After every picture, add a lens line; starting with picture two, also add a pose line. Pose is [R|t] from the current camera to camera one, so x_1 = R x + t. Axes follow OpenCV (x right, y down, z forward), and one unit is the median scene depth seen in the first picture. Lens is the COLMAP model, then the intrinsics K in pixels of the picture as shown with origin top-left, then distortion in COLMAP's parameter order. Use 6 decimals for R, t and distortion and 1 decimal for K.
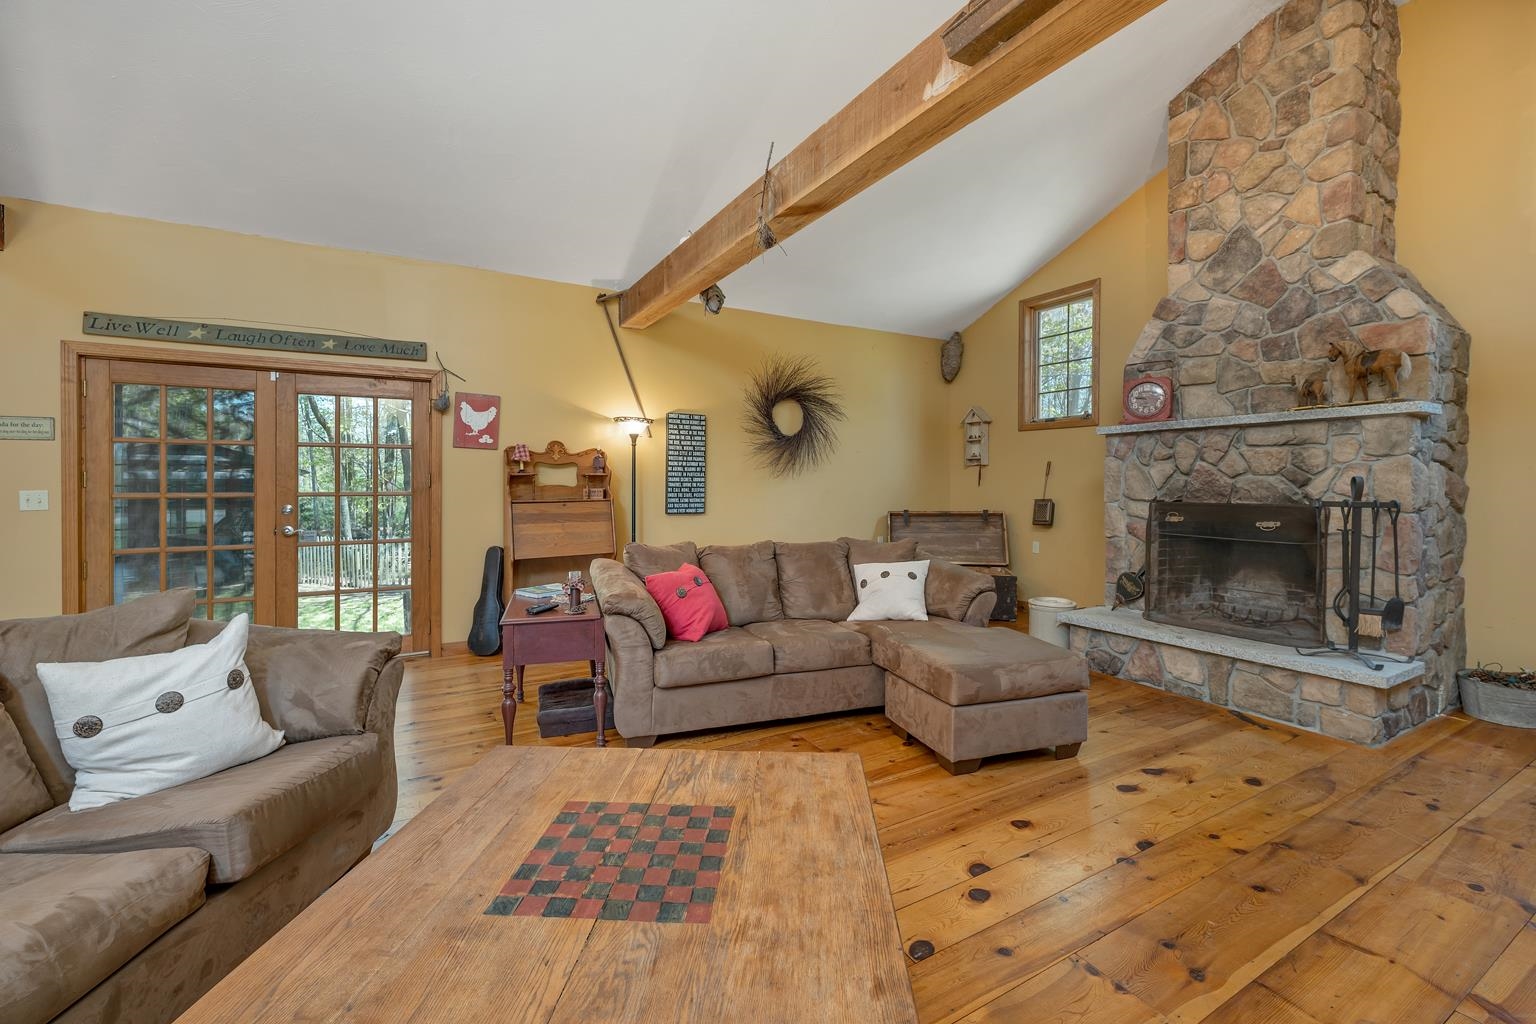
lens RADIAL K [[646.1, 0, 767.3], [0, 646.1, 480.4], [0, 0, 1]] dist [0.001972, -0.000150]
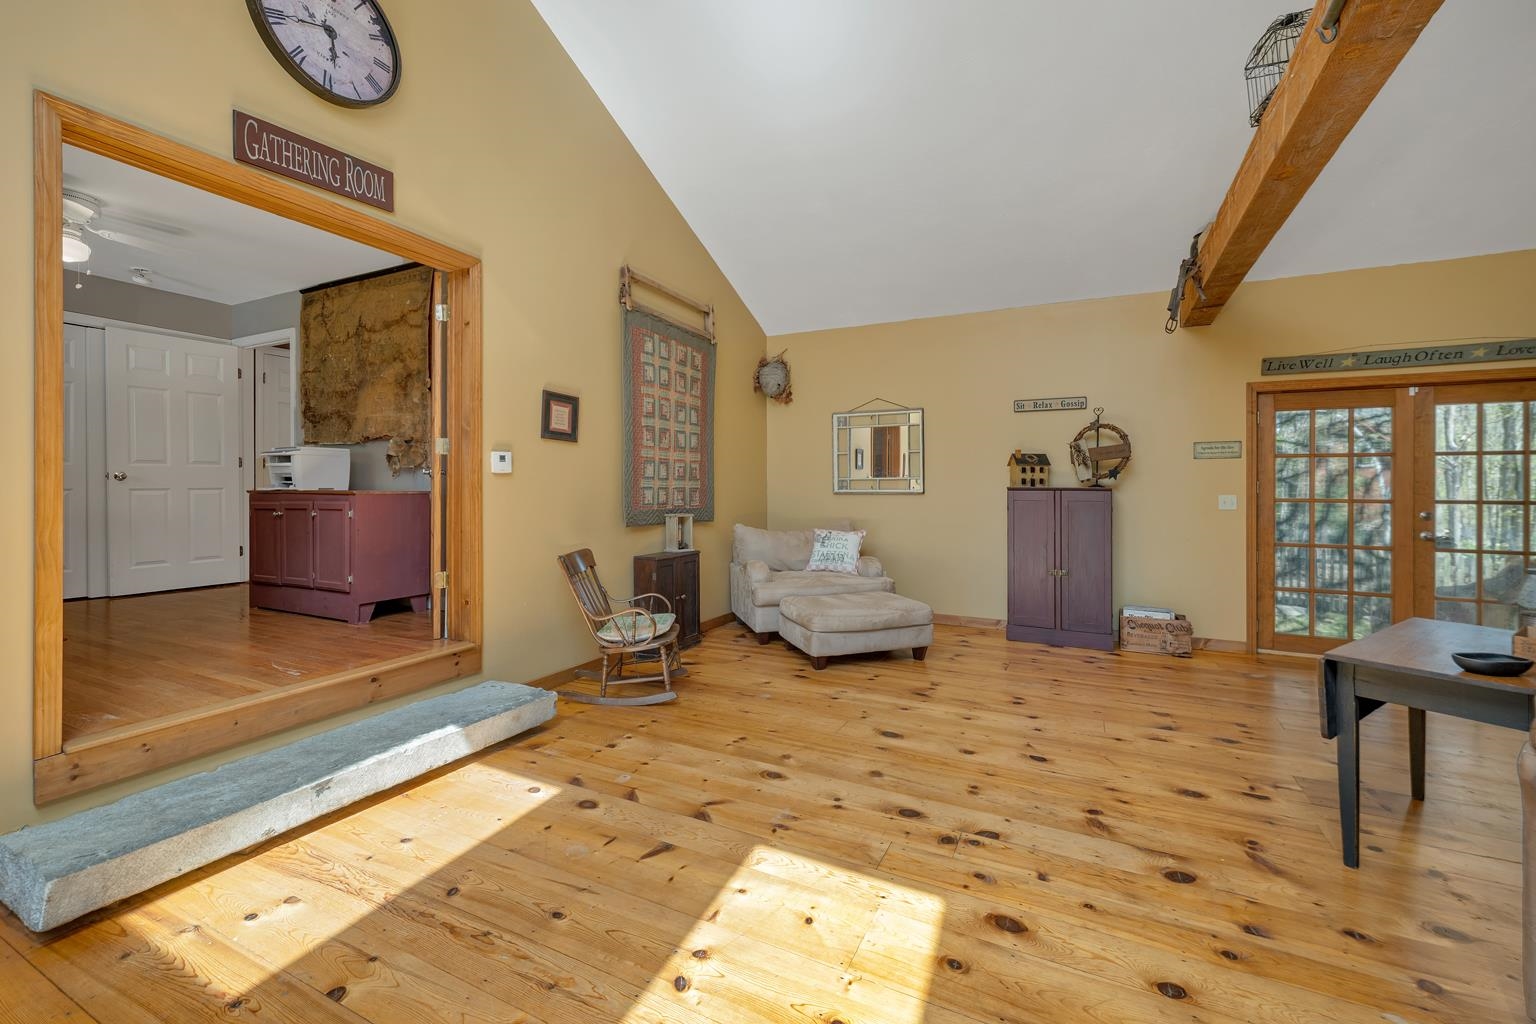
lens RADIAL K [[646.1, 0, 767.3], [0, 646.1, 480.4], [0, 0, 1]] dist [0.001972, -0.000150]
pose [[0.547425, -0.007698, -0.836819, -0.404118], [-0.002690, 0.999936, -0.010958, 0.001485], [0.836850, 0.008249, 0.547370, -0.432149]]
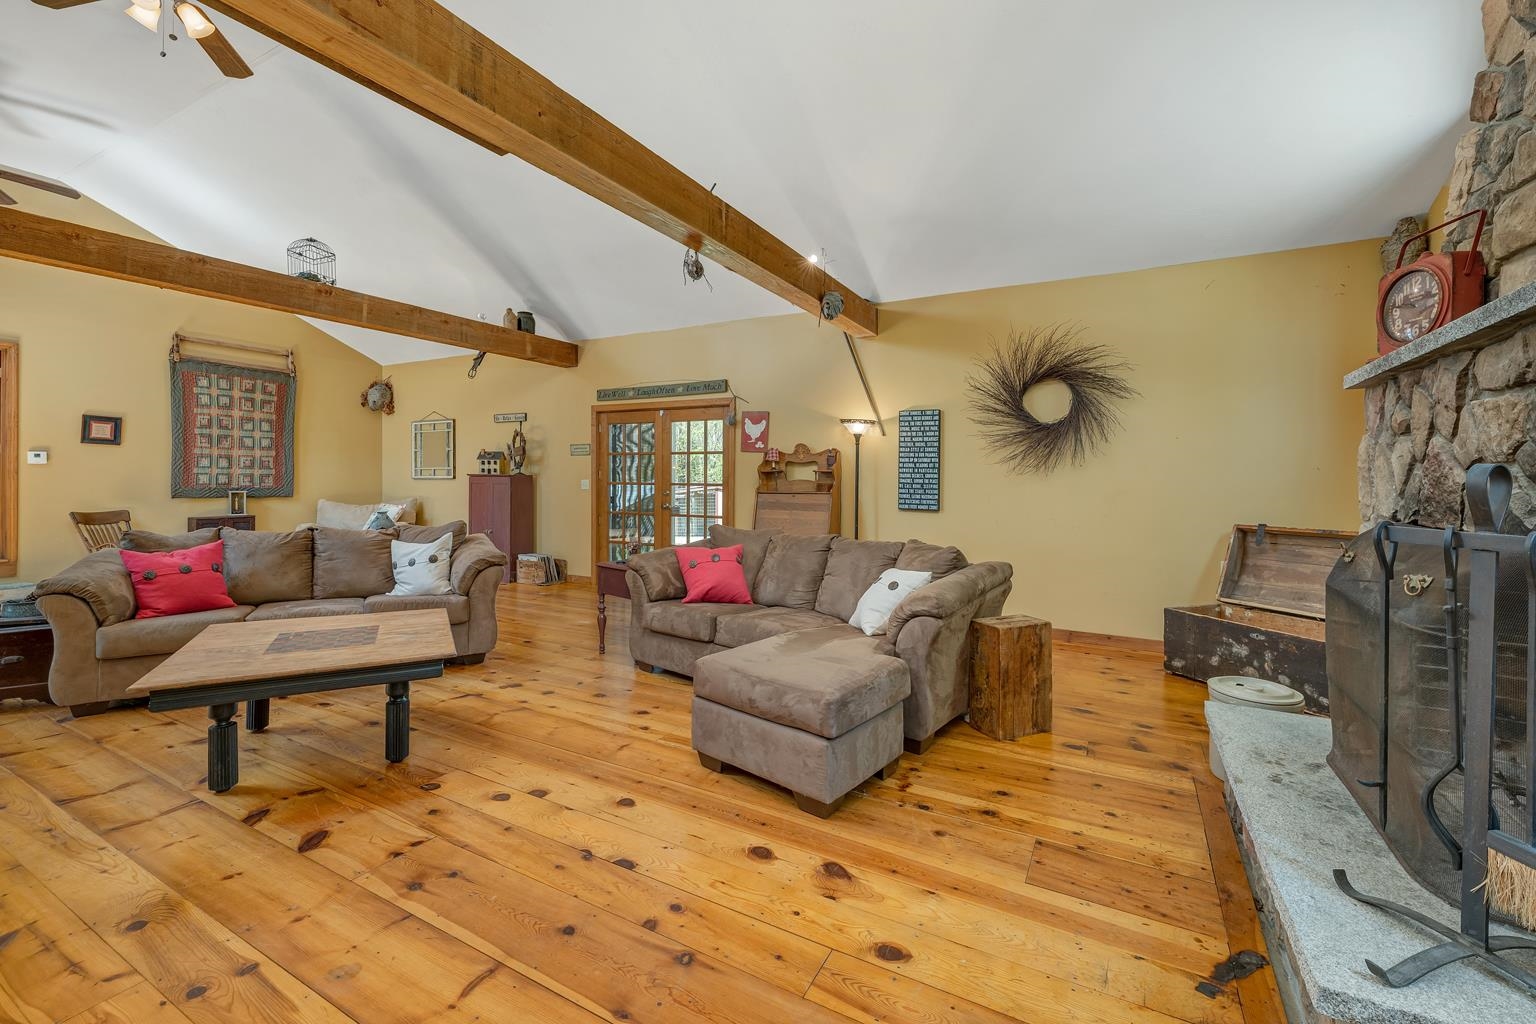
lens RADIAL K [[646.1, 0, 767.3], [0, 646.1, 480.4], [0, 0, 1]] dist [0.001972, -0.000150]
pose [[0.515757, 0.007556, -0.856702, 0.718991], [-0.006611, 0.999966, 0.004840, 0.002682], [0.856710, 0.003168, 0.515789, 0.336321]]
